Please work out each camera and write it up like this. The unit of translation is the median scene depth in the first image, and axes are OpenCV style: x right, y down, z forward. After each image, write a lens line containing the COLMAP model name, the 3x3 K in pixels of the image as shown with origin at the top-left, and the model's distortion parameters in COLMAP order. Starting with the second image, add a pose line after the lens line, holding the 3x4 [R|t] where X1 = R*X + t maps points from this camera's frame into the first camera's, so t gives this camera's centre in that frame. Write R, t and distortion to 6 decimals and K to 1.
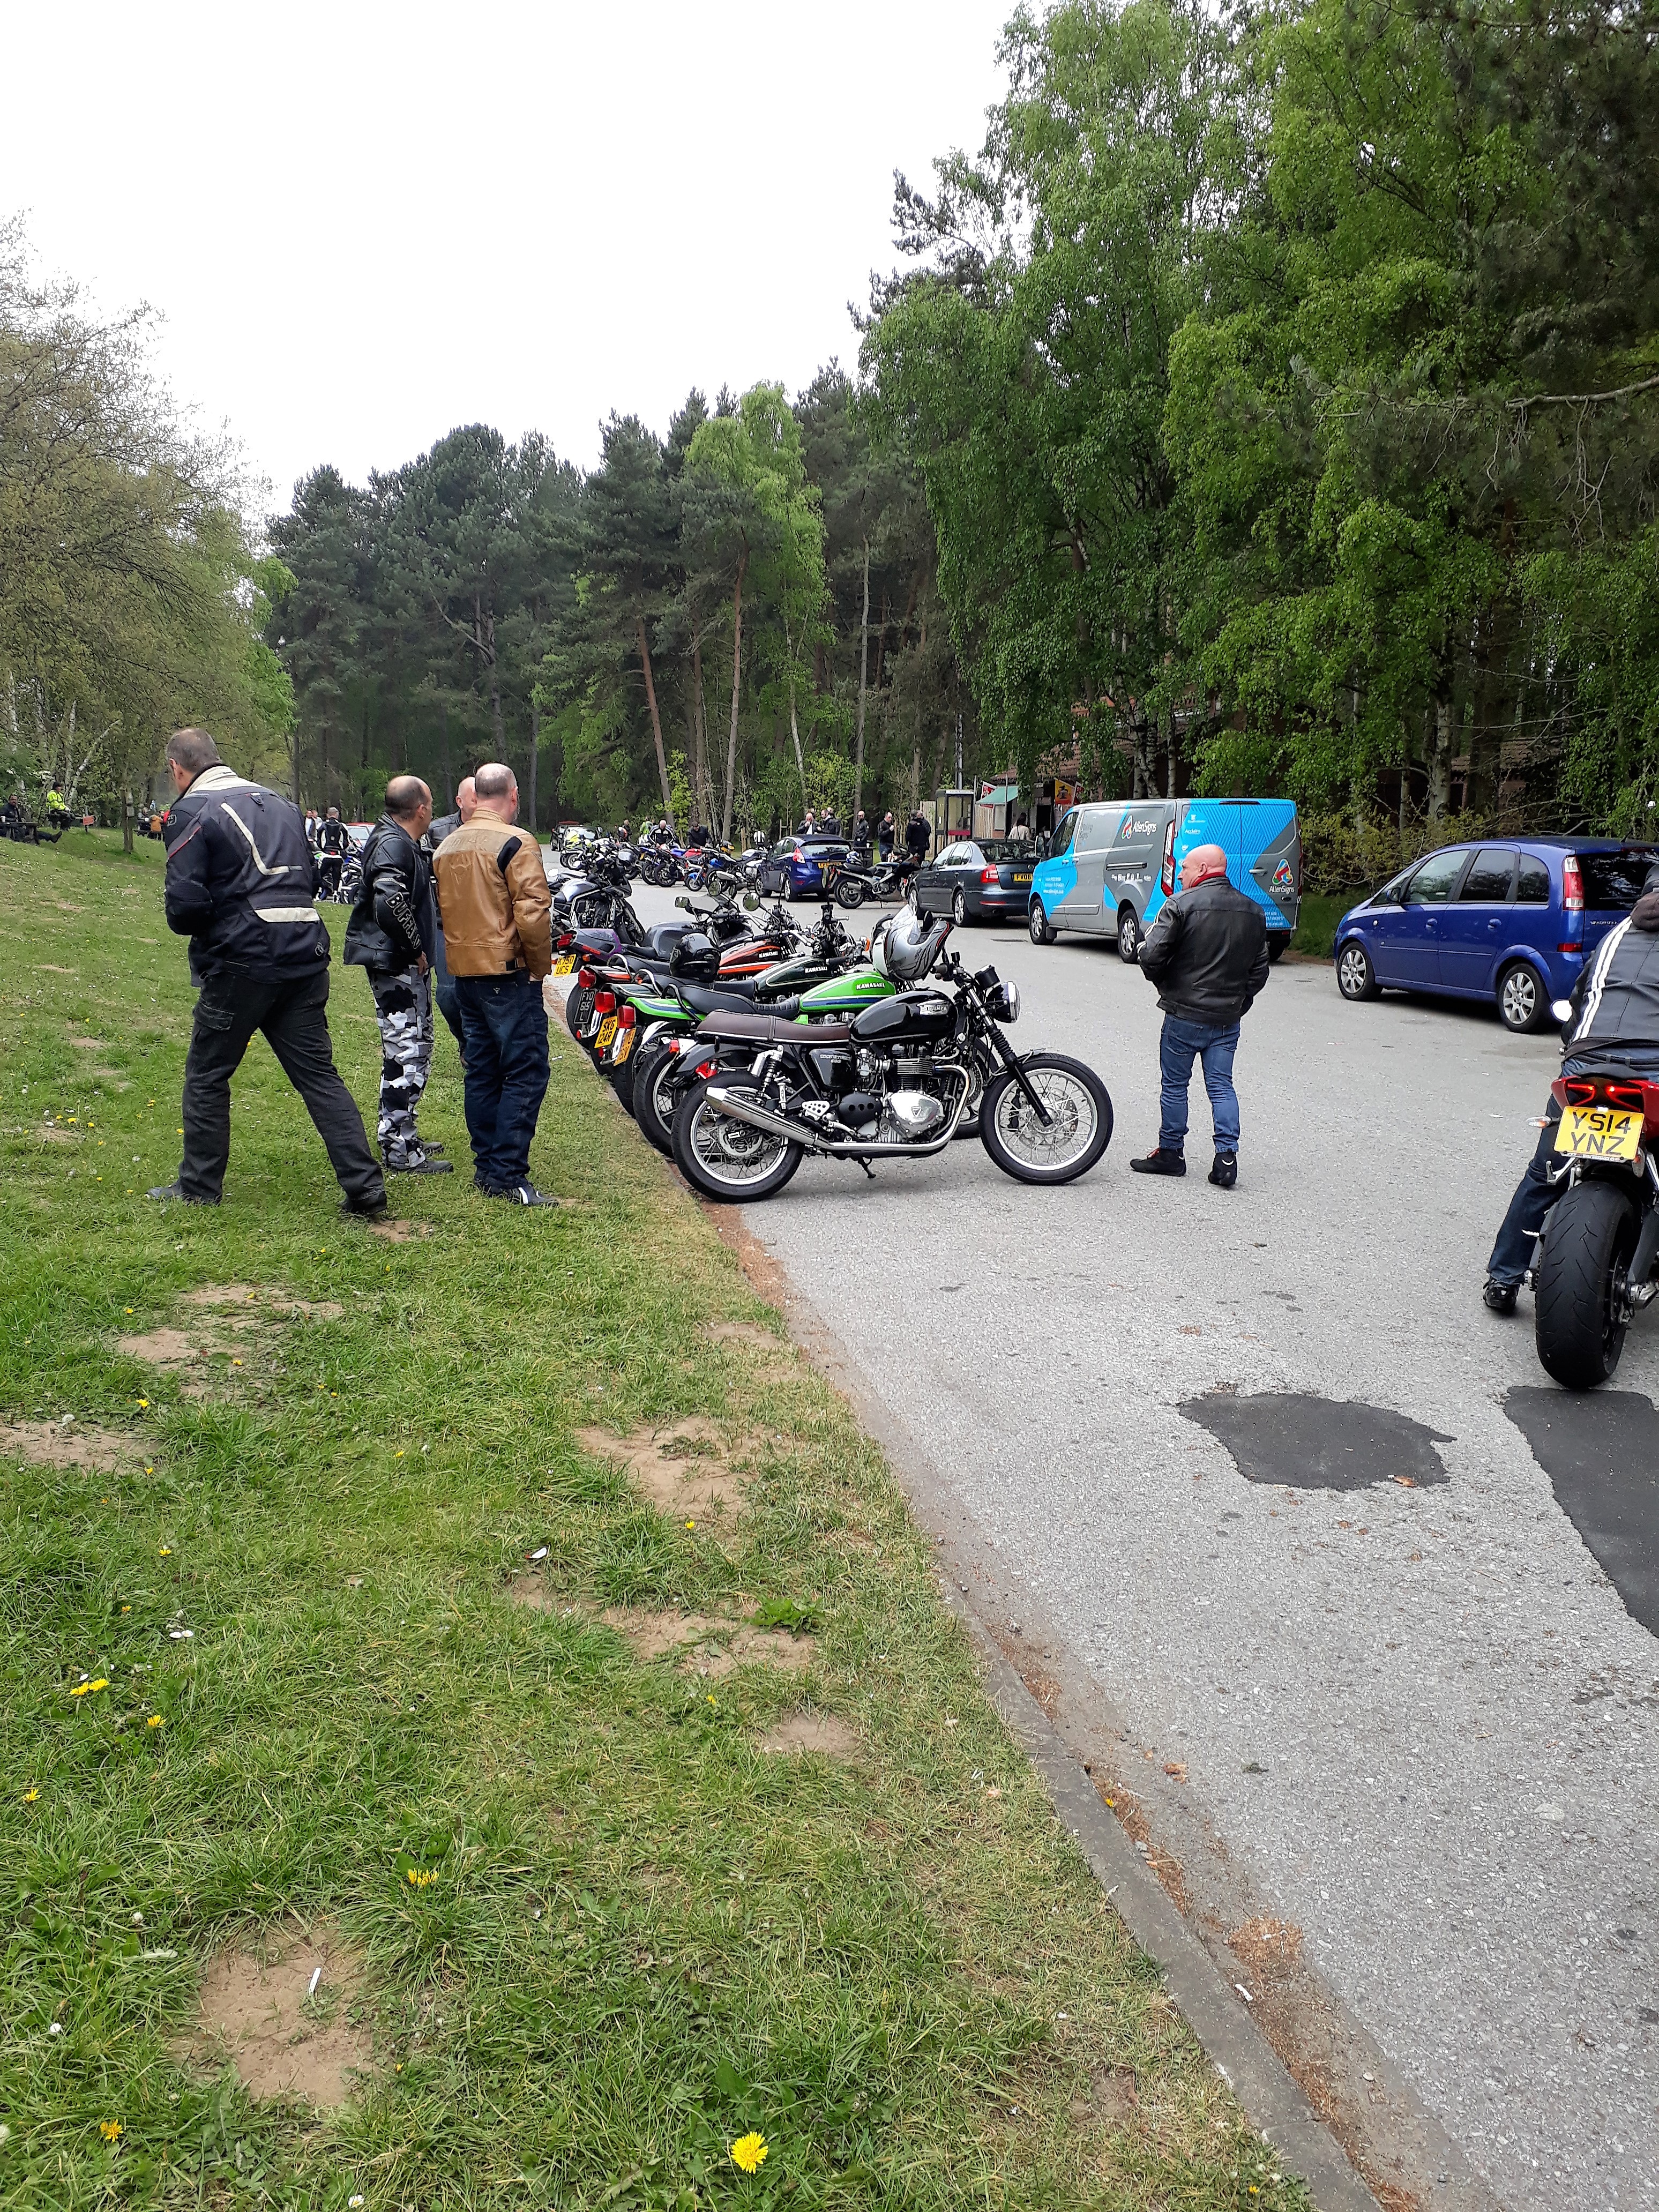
lens RADIAL K [[1731.4, 0, 829.5], [0, 1731.4, 1106.0], [0, 0, 1]] dist [0.009707, -0.069345]
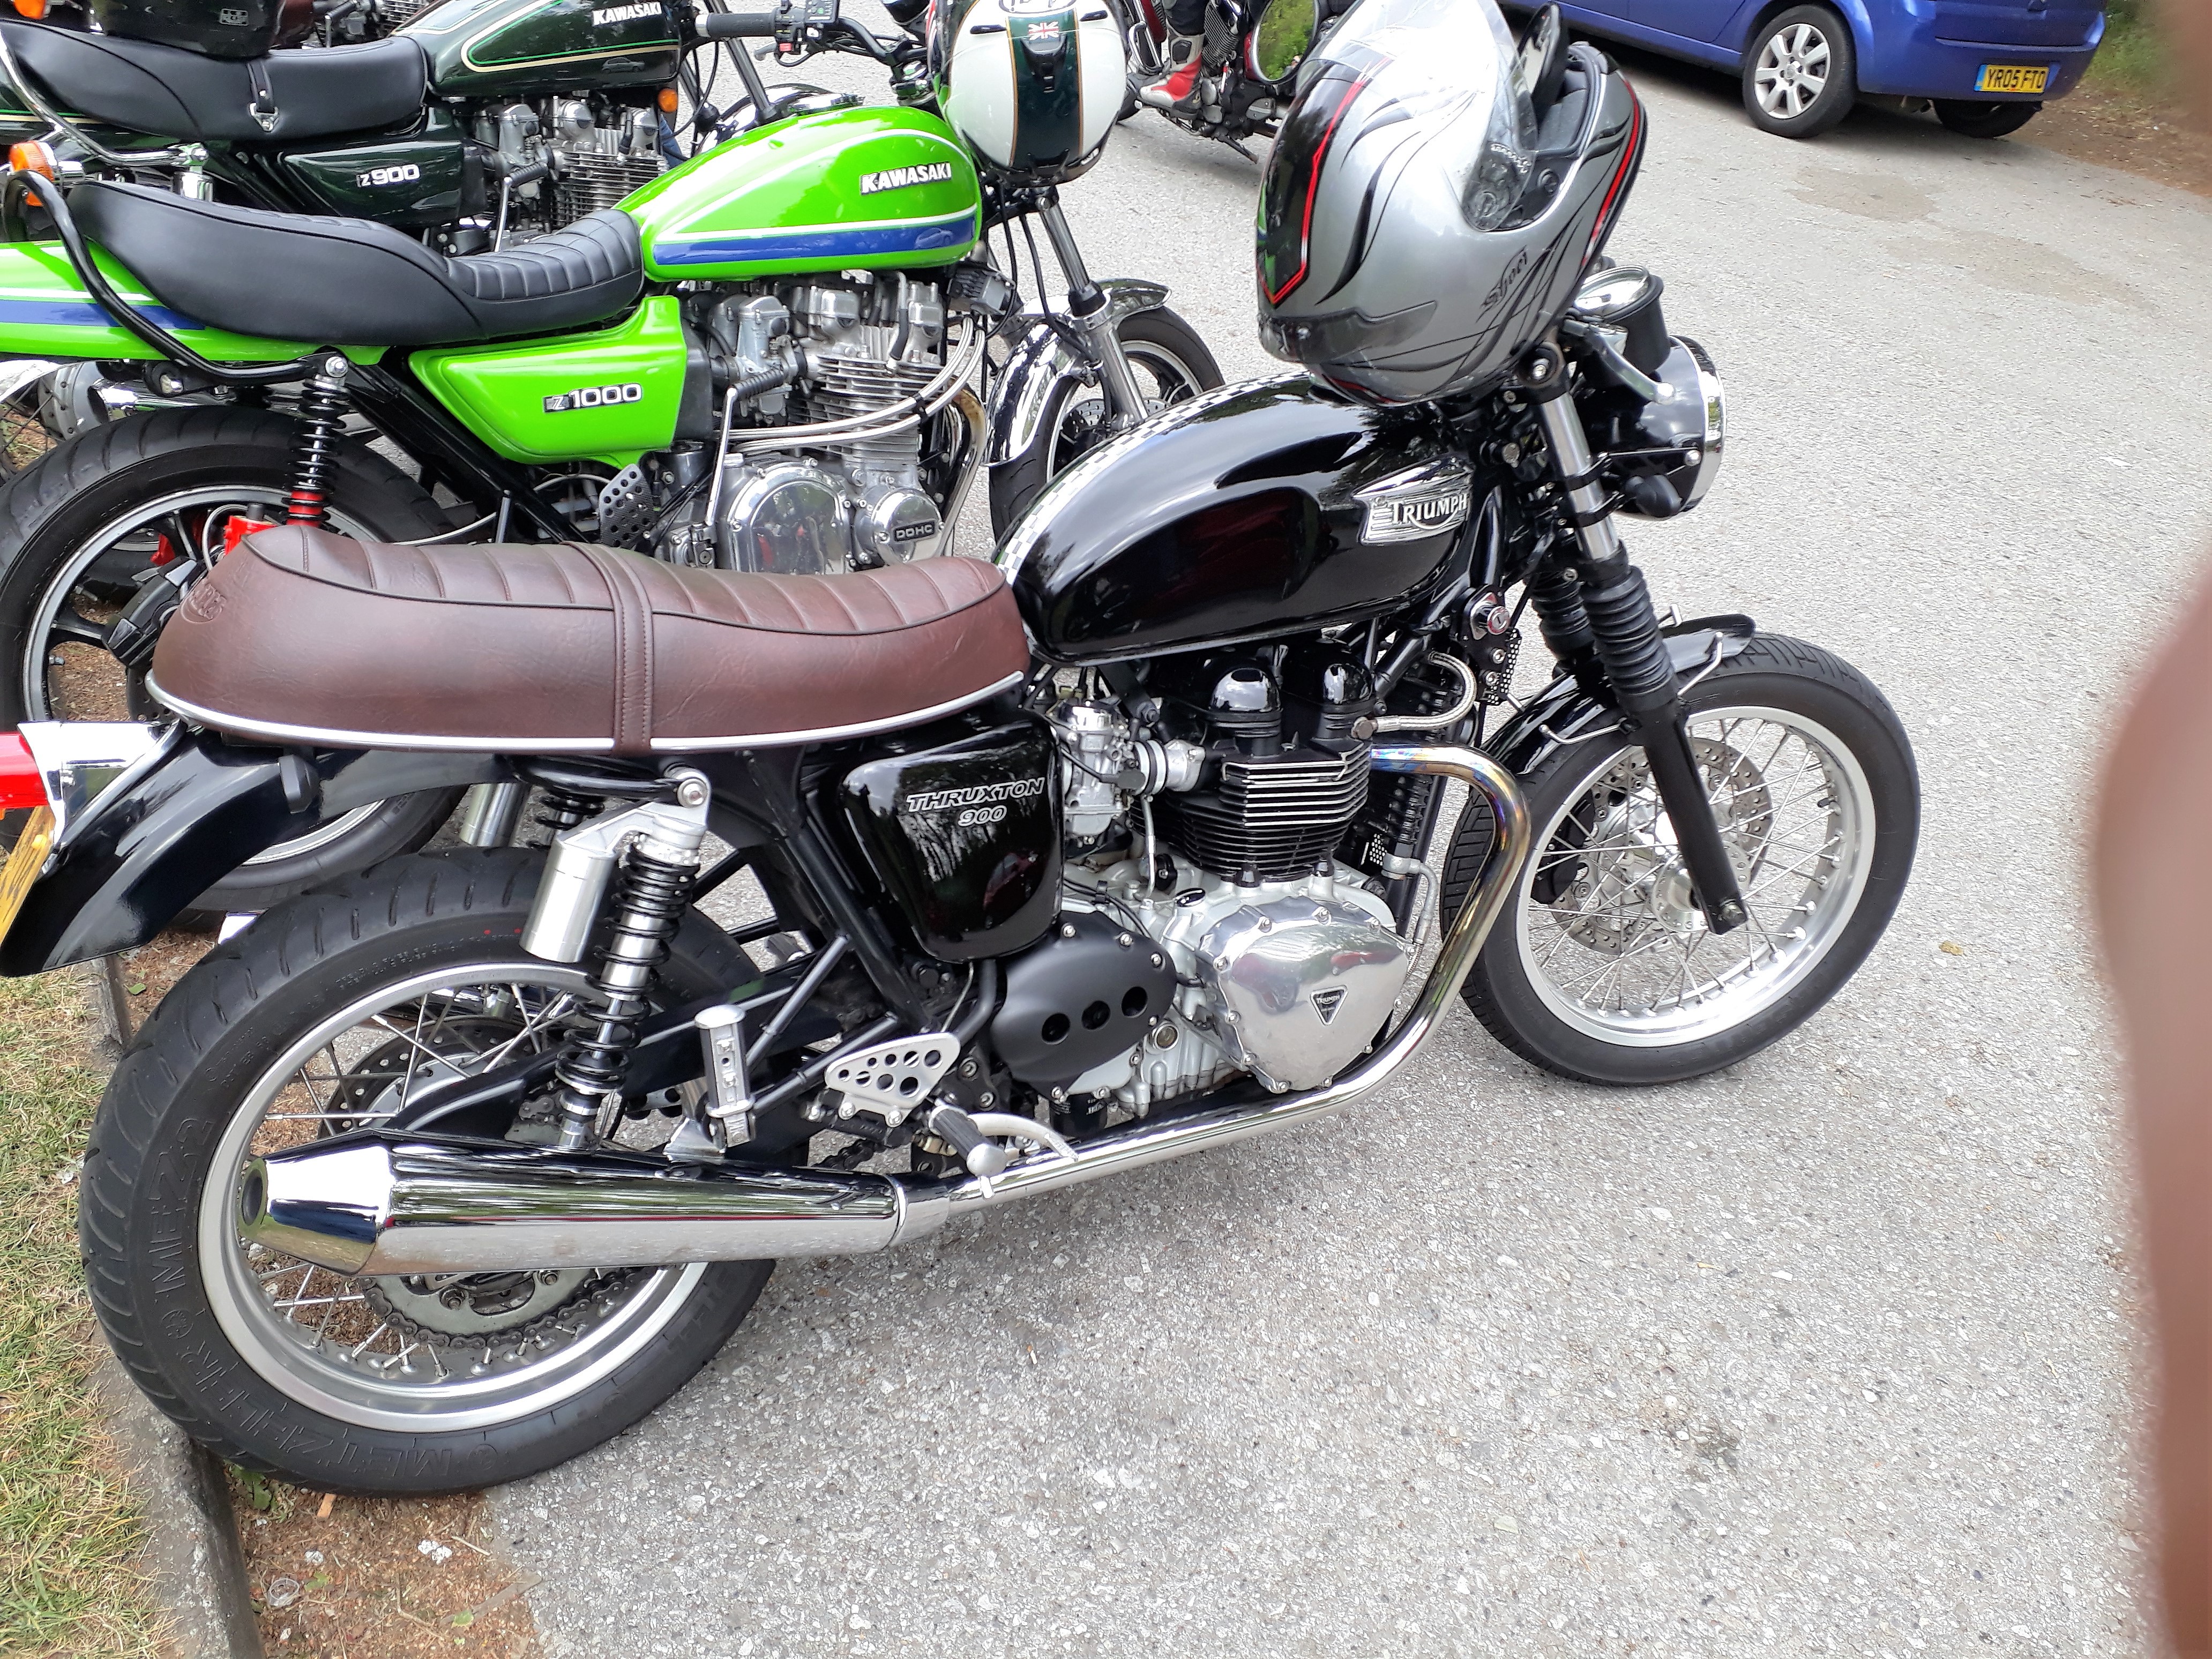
lens RADIAL K [[1687.8, 0, 1106.0], [0, 1687.8, 829.5], [0, 0, 1]] dist [0.035144, -0.060999]
pose [[0.944596, -0.074824, 0.319593, -0.012637], [-0.074524, 0.899352, 0.430826, -0.031015], [-0.319663, -0.430774, 0.843949, 0.240599]]
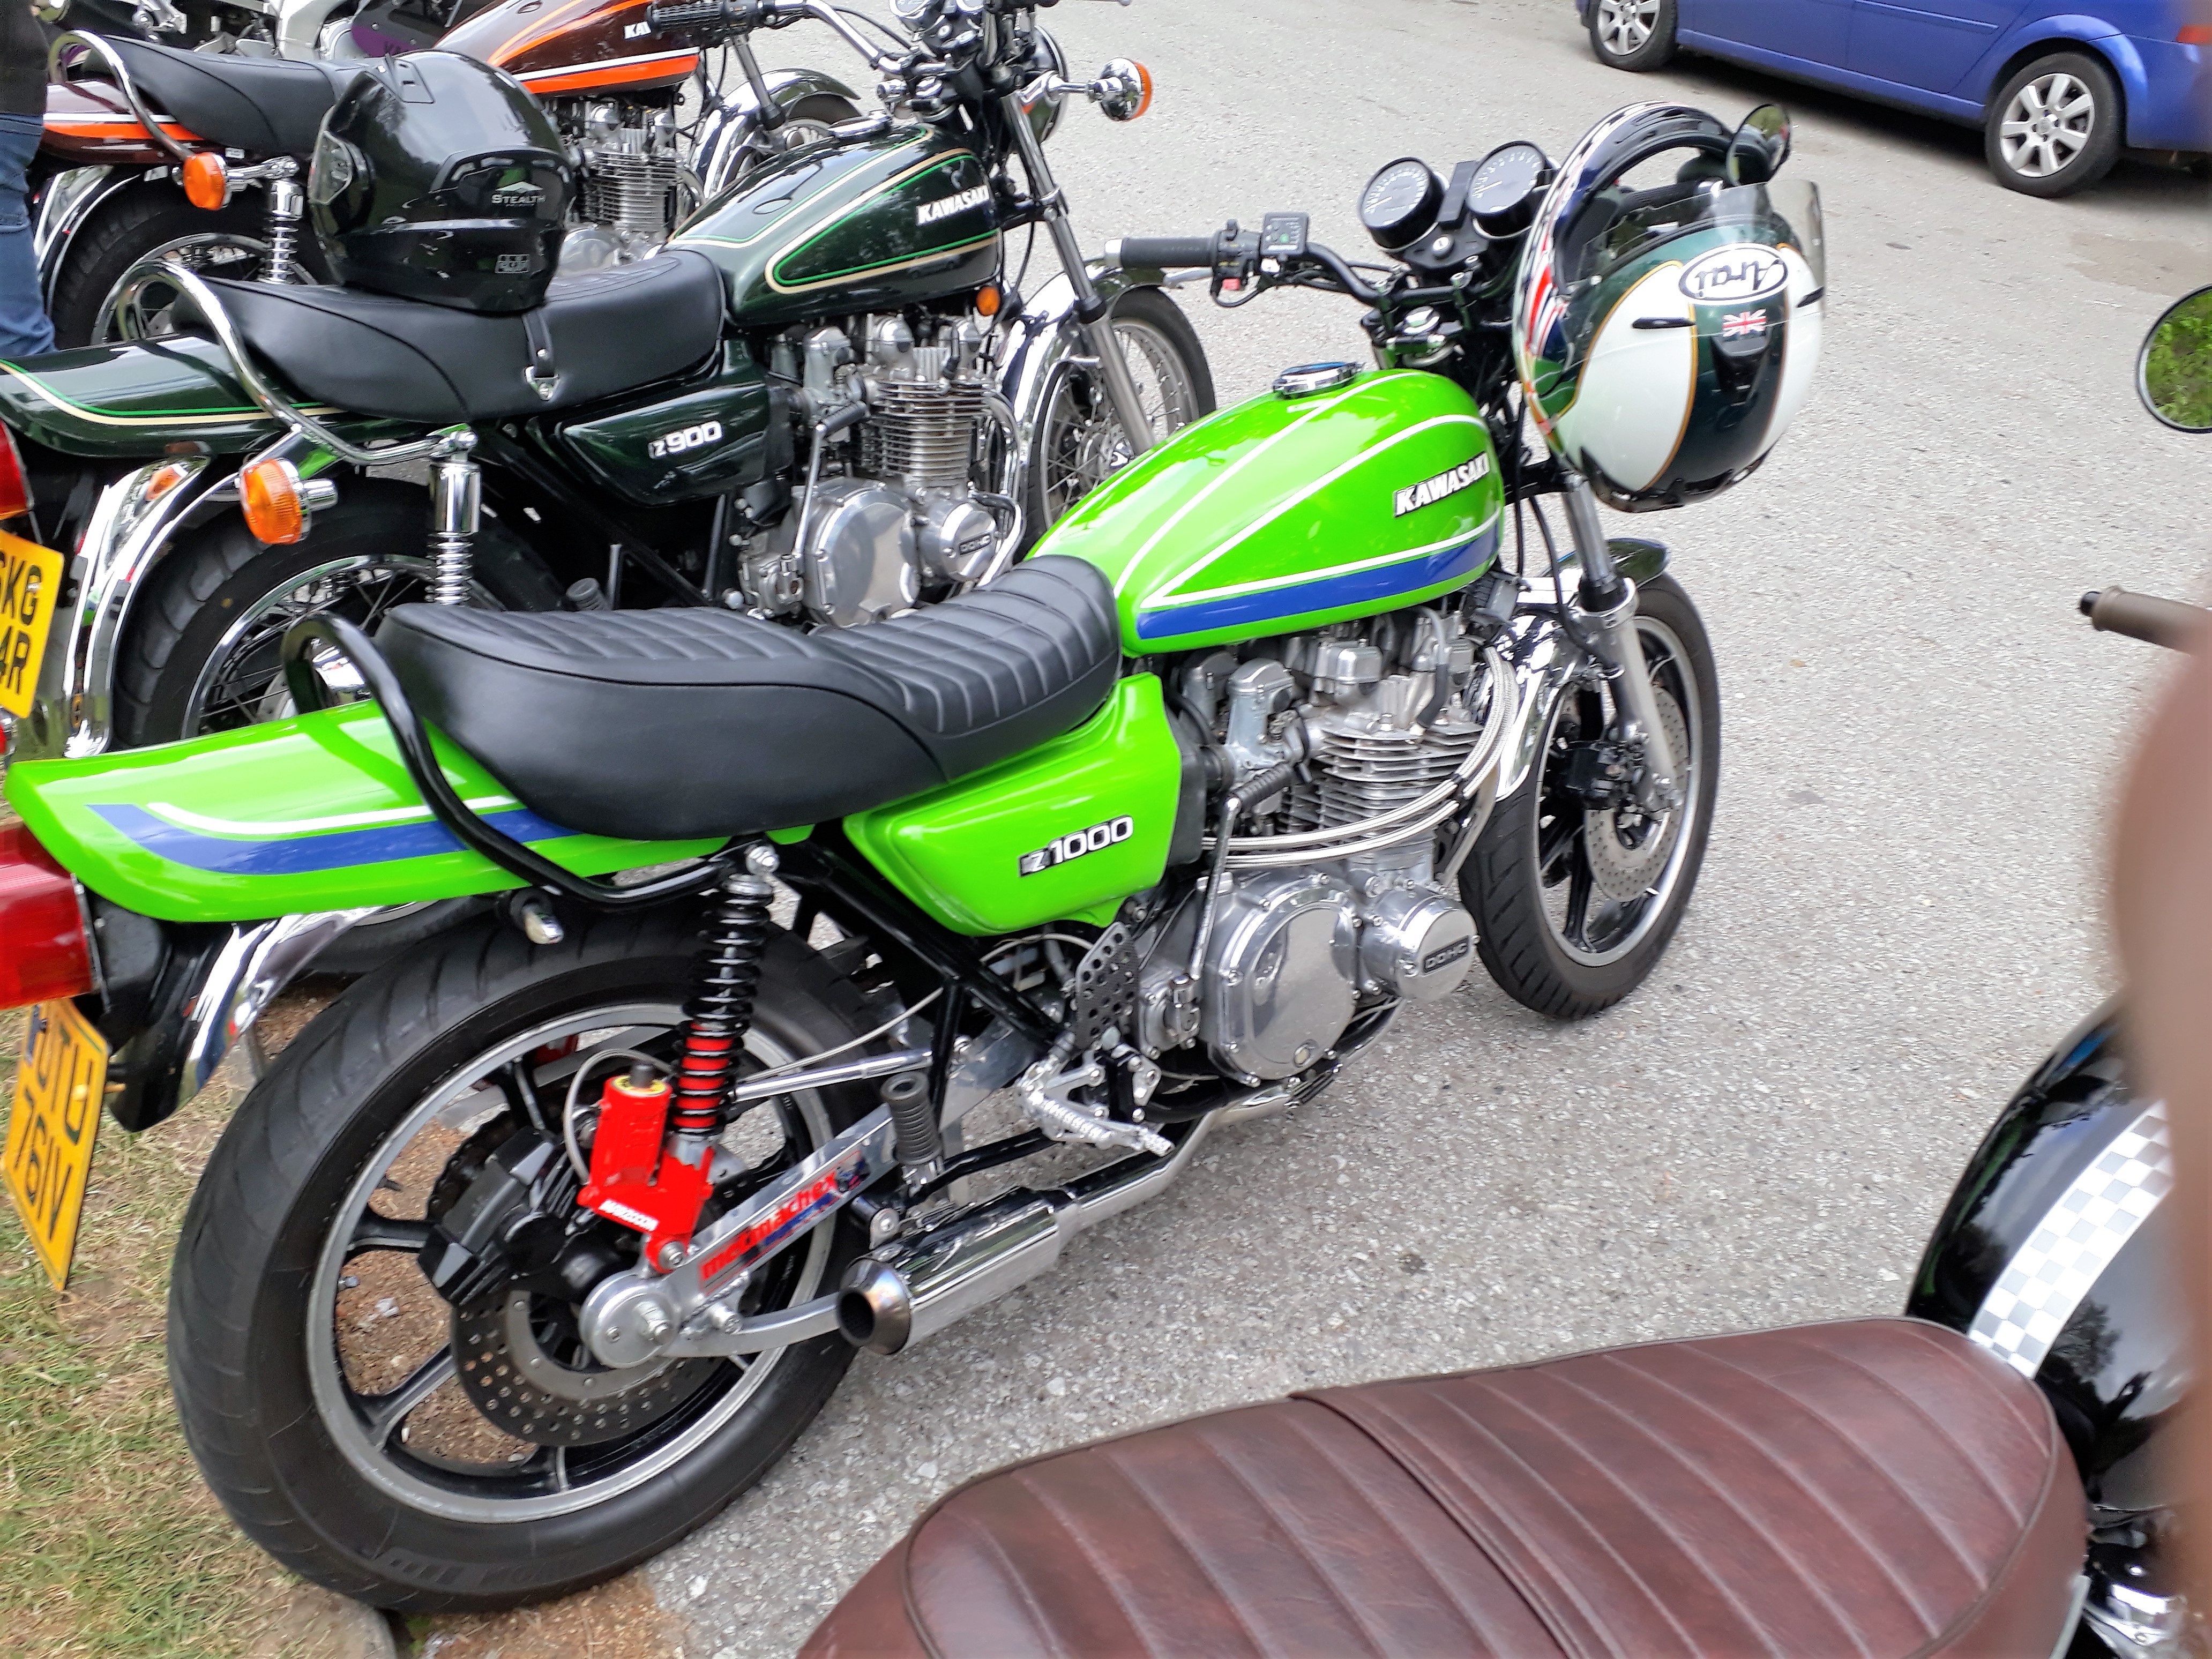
lens RADIAL K [[1693.3, 0, 1087.4], [0, 1693.3, 832.5], [0, 0, 1]] dist [0.010644, -0.017616]
pose [[0.956233, -0.081661, 0.280980, -0.023623], [-0.048405, 0.902889, 0.427139, -0.037434], [-0.288574, -0.422046, 0.859420, 0.275293]]
